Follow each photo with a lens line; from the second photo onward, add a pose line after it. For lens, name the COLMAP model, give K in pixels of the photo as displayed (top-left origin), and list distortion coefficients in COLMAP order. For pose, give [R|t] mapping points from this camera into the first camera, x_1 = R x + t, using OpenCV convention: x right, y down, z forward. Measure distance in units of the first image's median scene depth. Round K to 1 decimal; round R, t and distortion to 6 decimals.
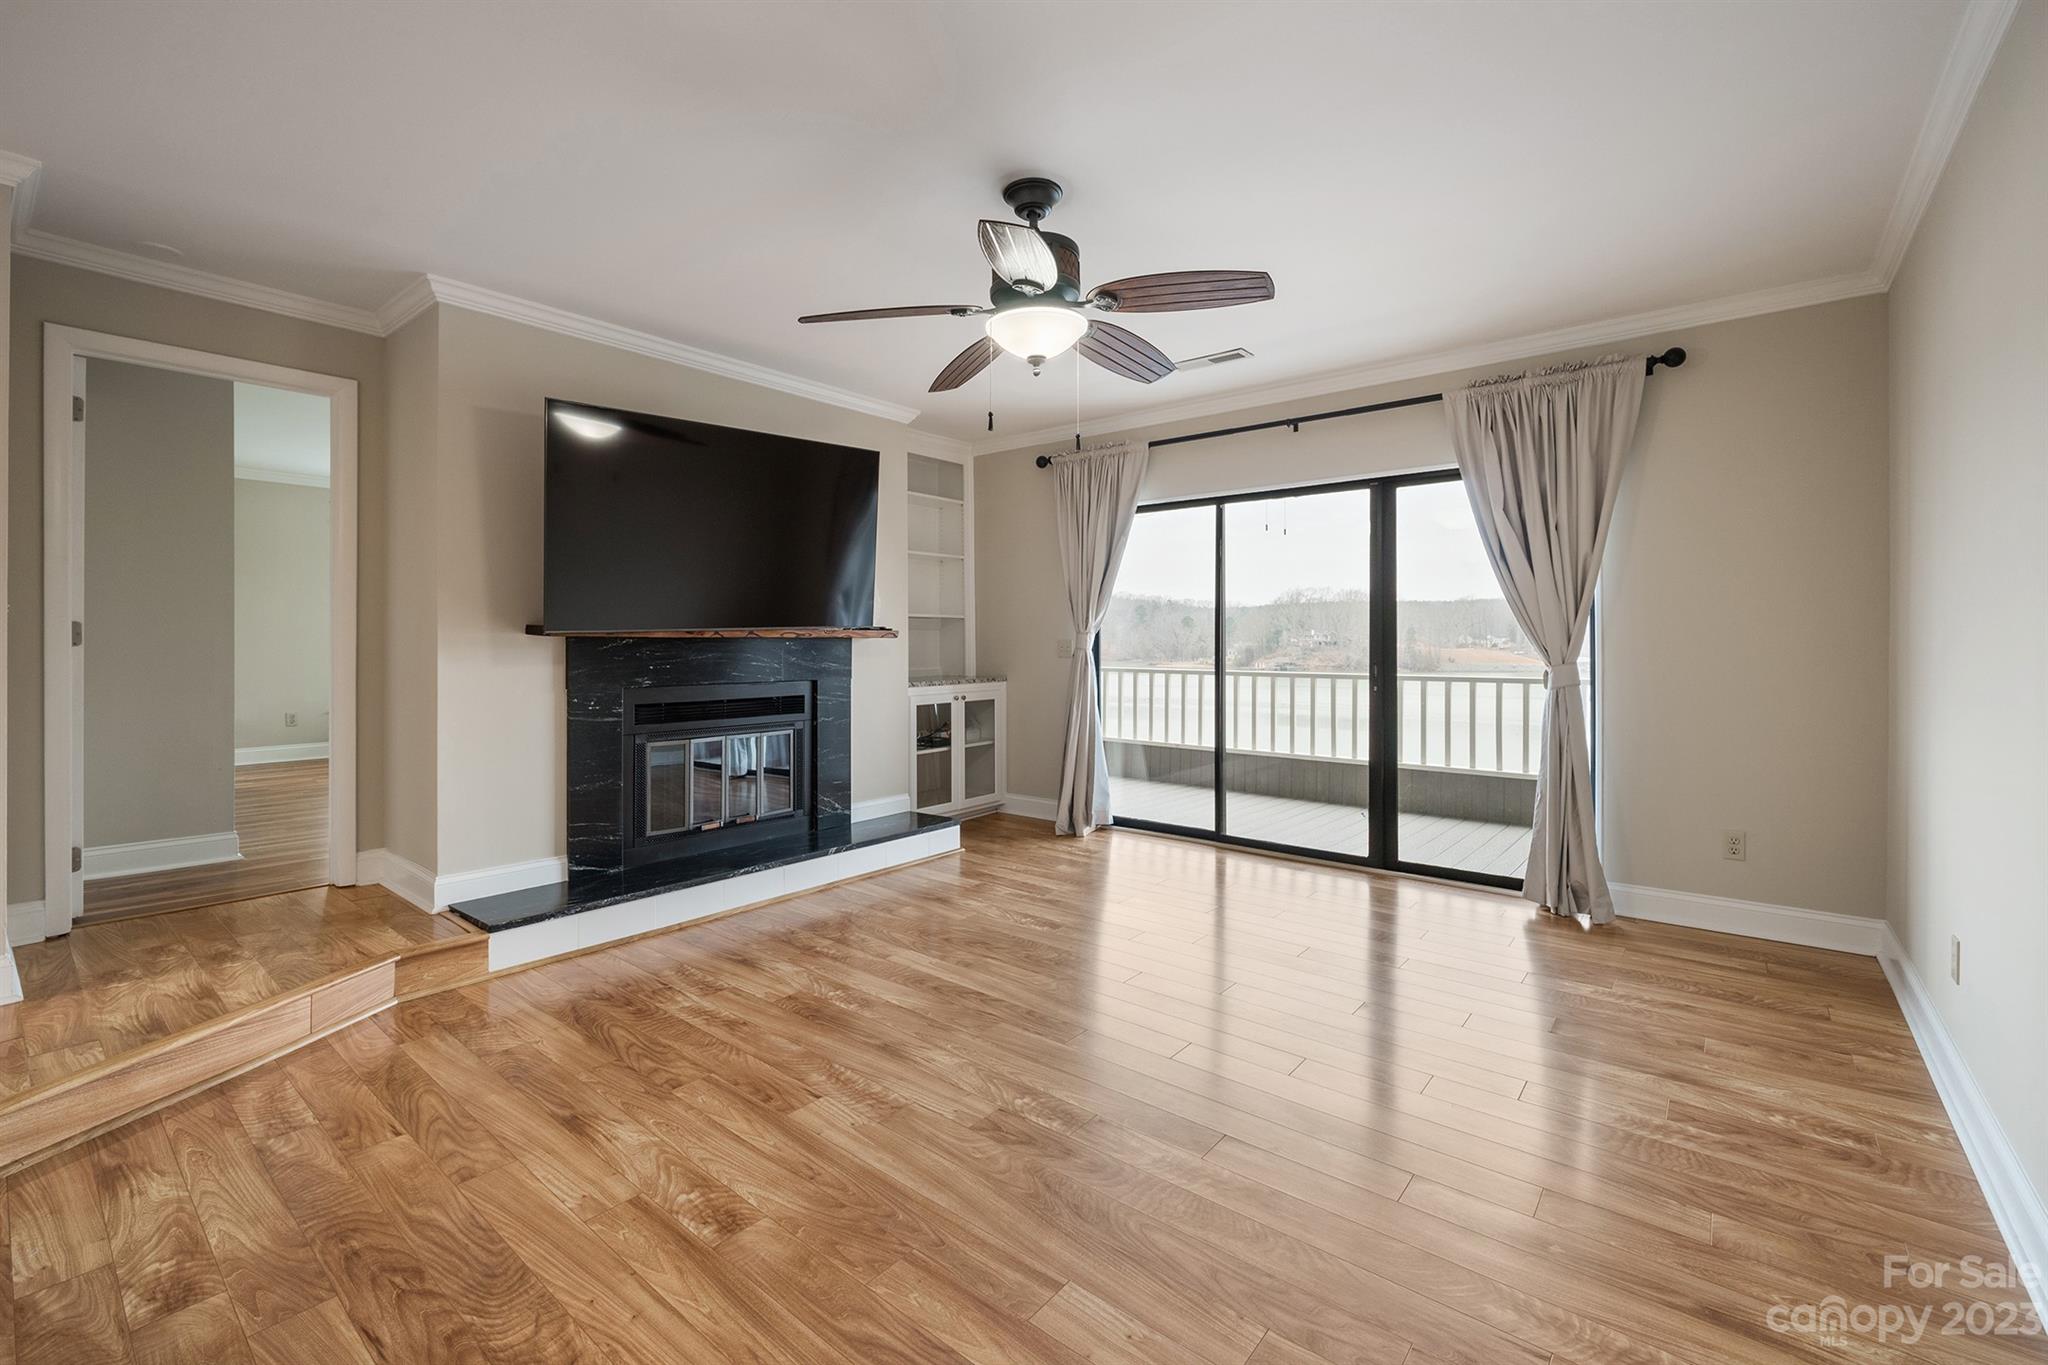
lens RADIAL K [[862.7, 0, 1018.7], [0, 862.7, 642.3], [0, 0, 1]] dist [-0.003579, -0.000891]
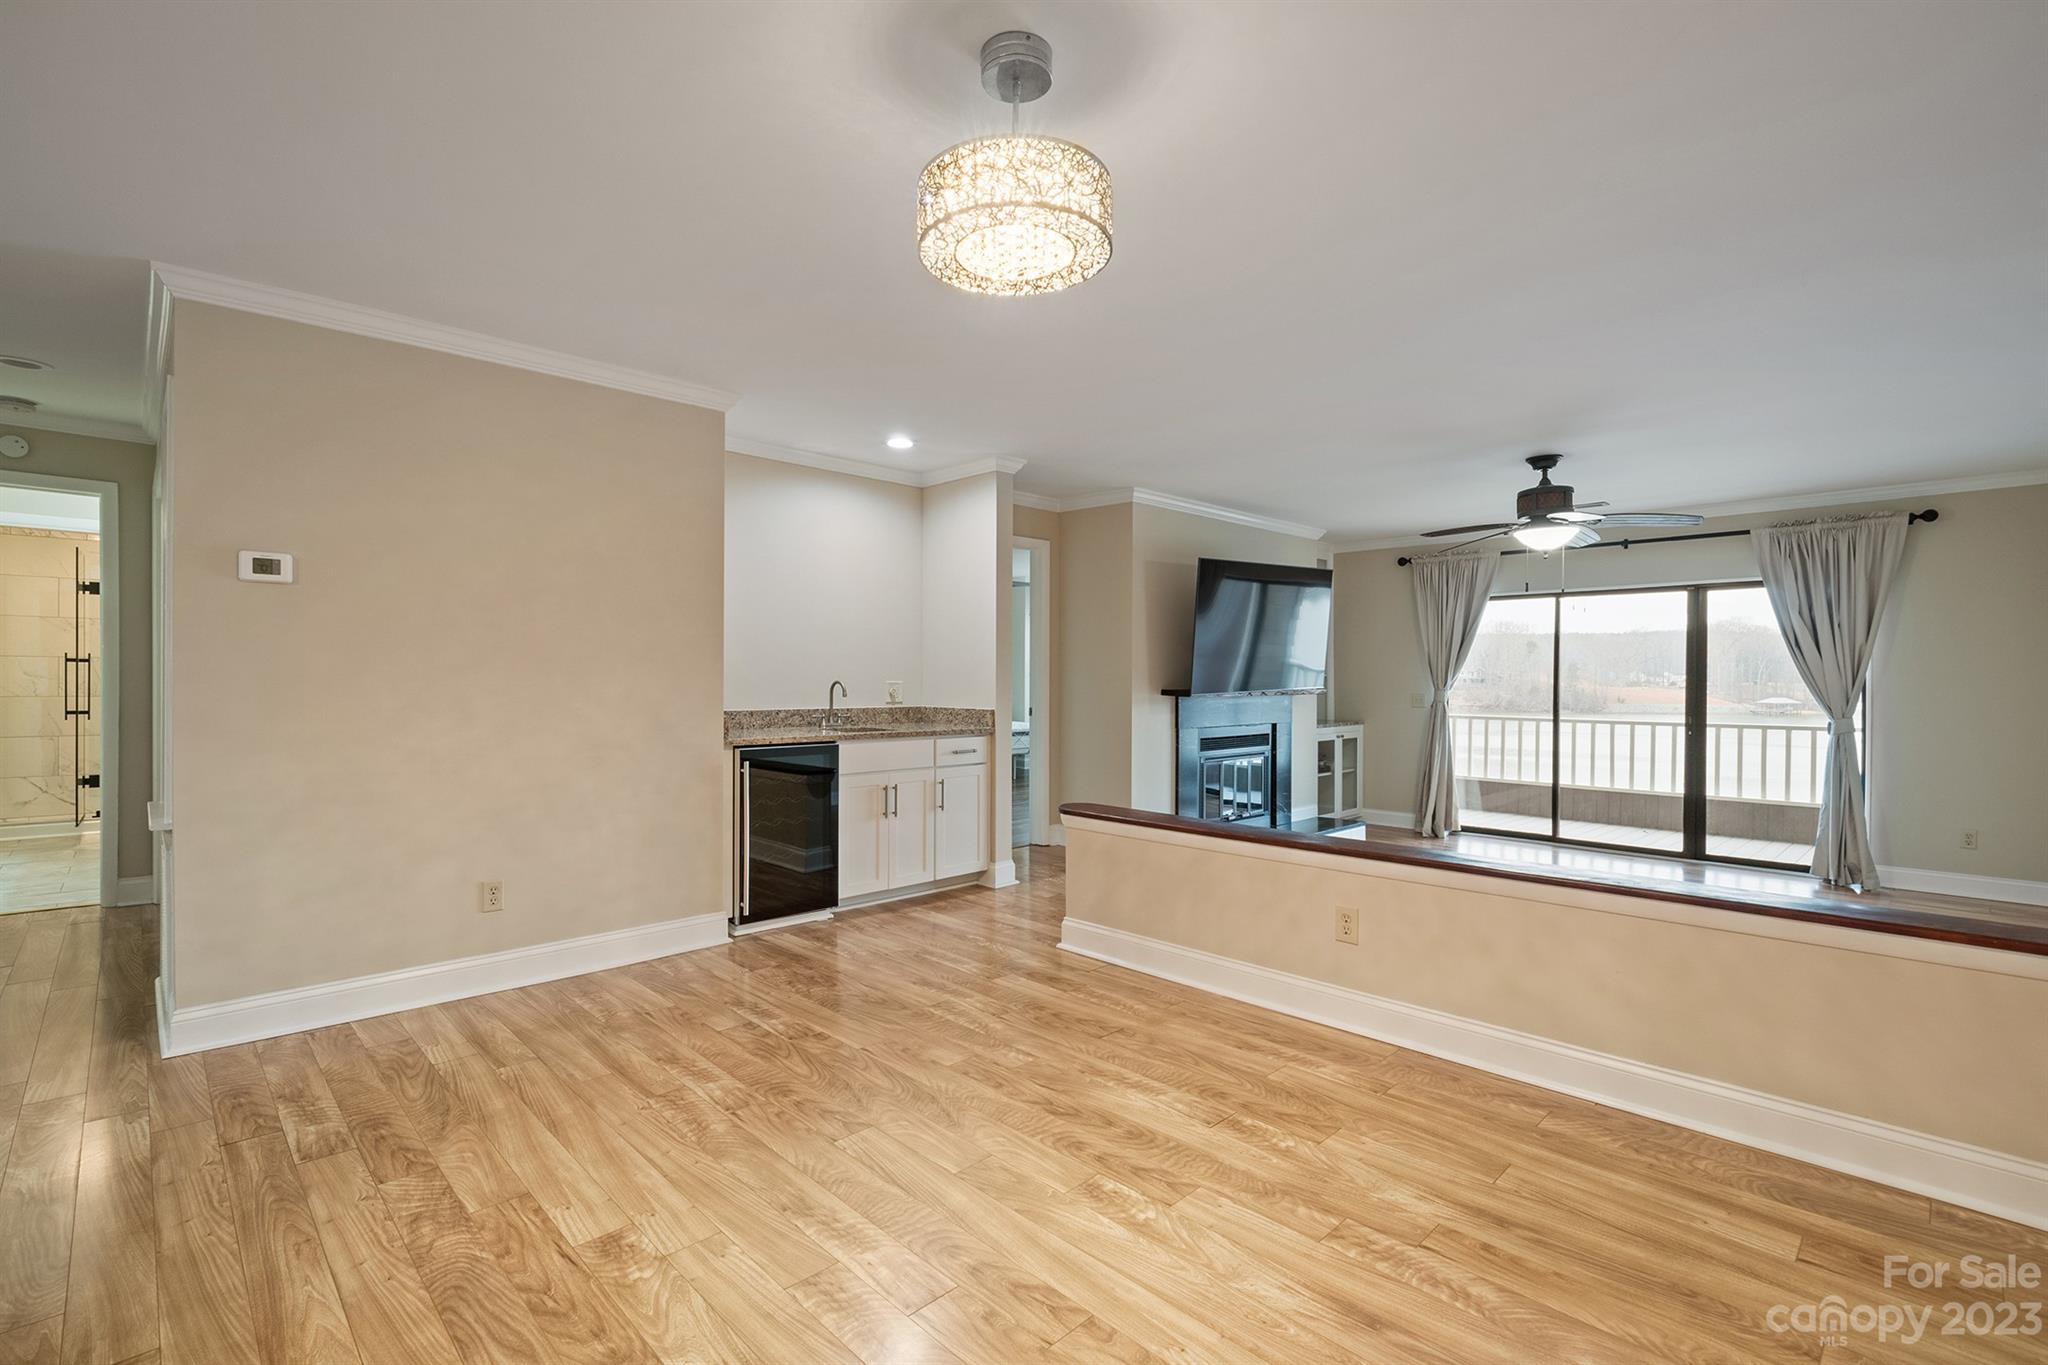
lens RADIAL K [[920.3, 0, 1023.1], [0, 920.3, 689.7], [0, 0, 1]] dist [-0.000361, 0.000169]
pose [[0.993530, 0.005912, -0.113415, -0.589109], [-0.004392, 0.999897, 0.013644, -0.038607], [0.113484, -0.013058, 0.993454, -0.732532]]
